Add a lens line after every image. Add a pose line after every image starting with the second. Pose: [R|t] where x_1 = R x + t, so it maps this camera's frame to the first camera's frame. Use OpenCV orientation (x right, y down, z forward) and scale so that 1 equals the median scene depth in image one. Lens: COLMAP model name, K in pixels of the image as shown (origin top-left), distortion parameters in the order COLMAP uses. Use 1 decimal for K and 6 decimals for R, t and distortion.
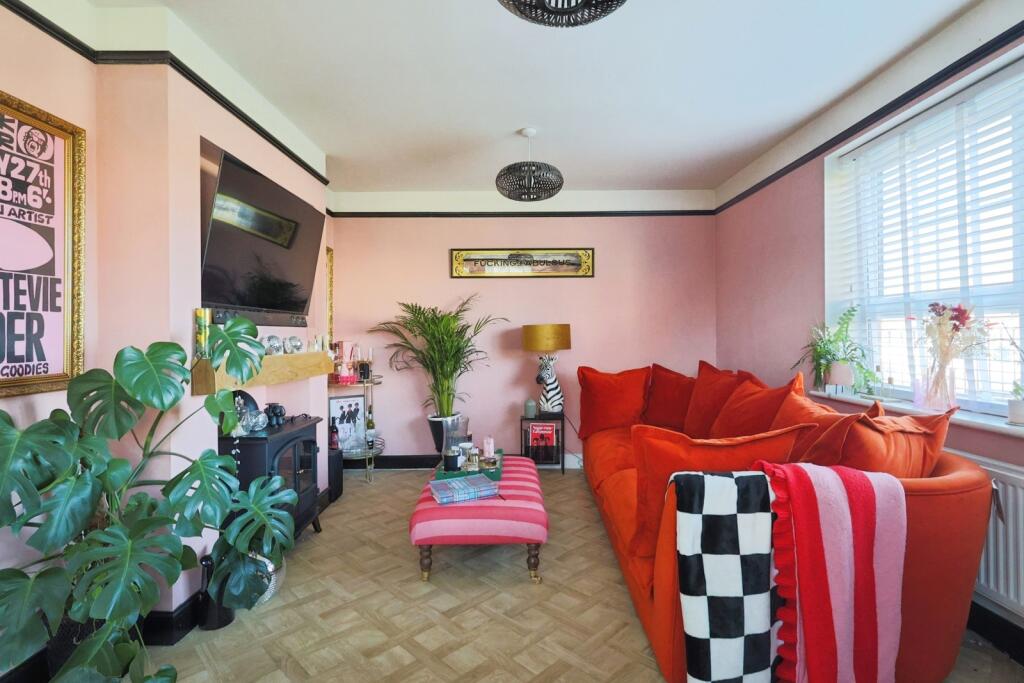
lens RADIAL K [[499.0, 0, 512.0], [0, 499.0, 341.5], [0, 0, 1]] dist [-0.001345, -0.001178]
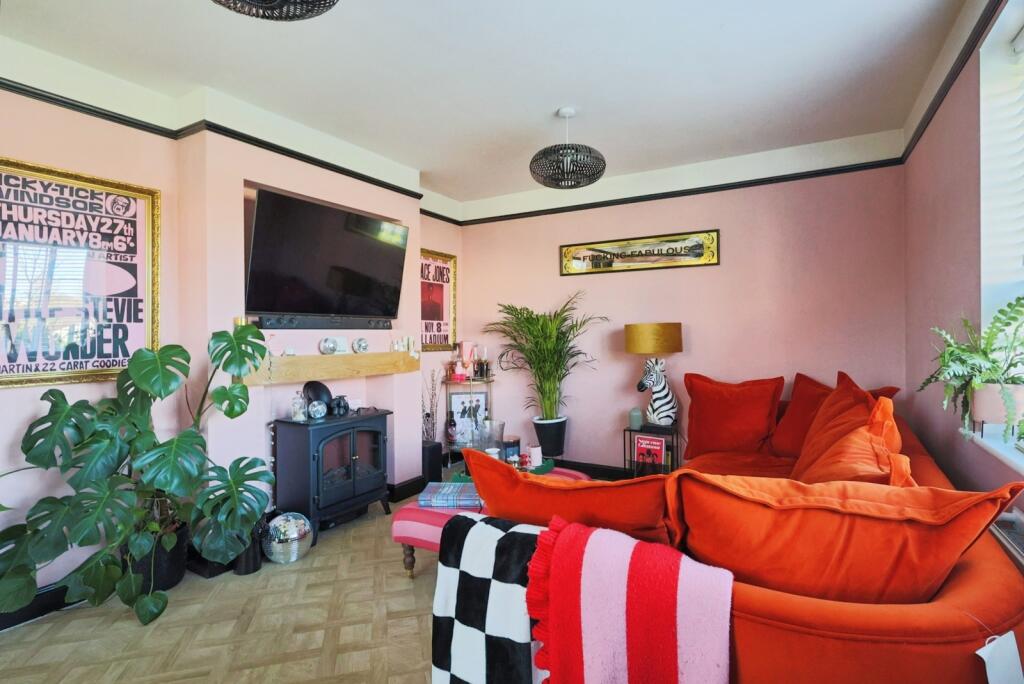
lens RADIAL K [[503.2, 0, 511.7], [0, 503.2, 337.9], [0, 0, 1]] dist [-0.000217, -0.000113]
pose [[0.866760, 0.003599, -0.498713, 0.511204], [-0.003794, 0.999993, 0.000624, -0.015037], [0.498711, 0.001352, 0.866767, 0.205355]]
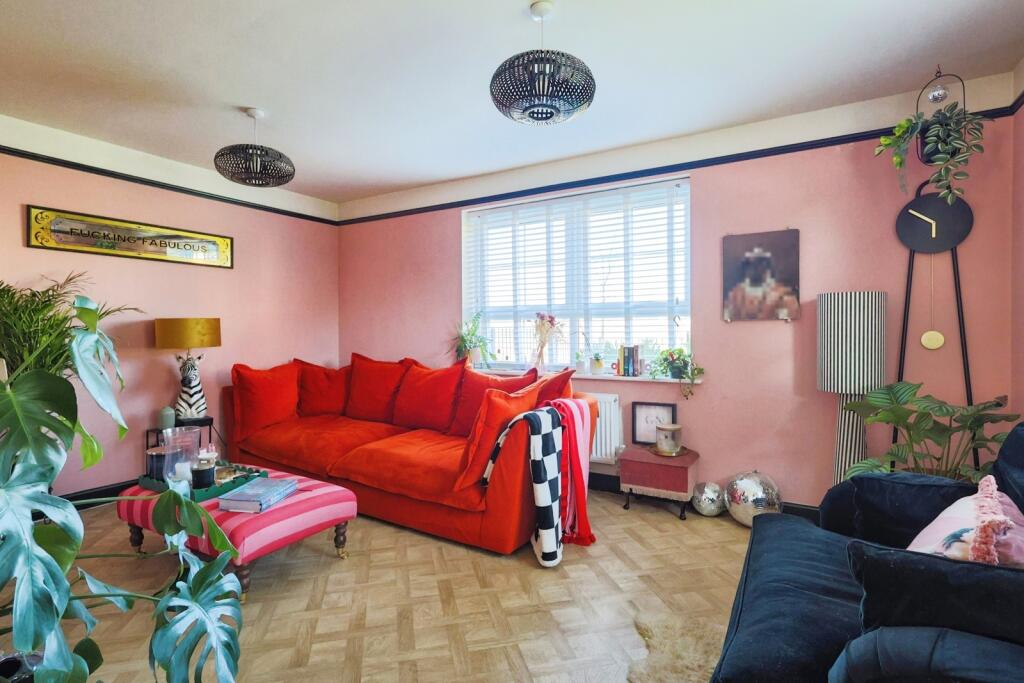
lens RADIAL K [[499.0, 0, 512.0], [0, 499.0, 341.5], [0, 0, 1]] dist [-0.001345, -0.001178]
pose [[0.519847, -0.011729, 0.854179, -0.661437], [0.011779, 0.999909, 0.006562, 0.012944], [-0.854178, 0.006650, 0.519938, 0.123426]]
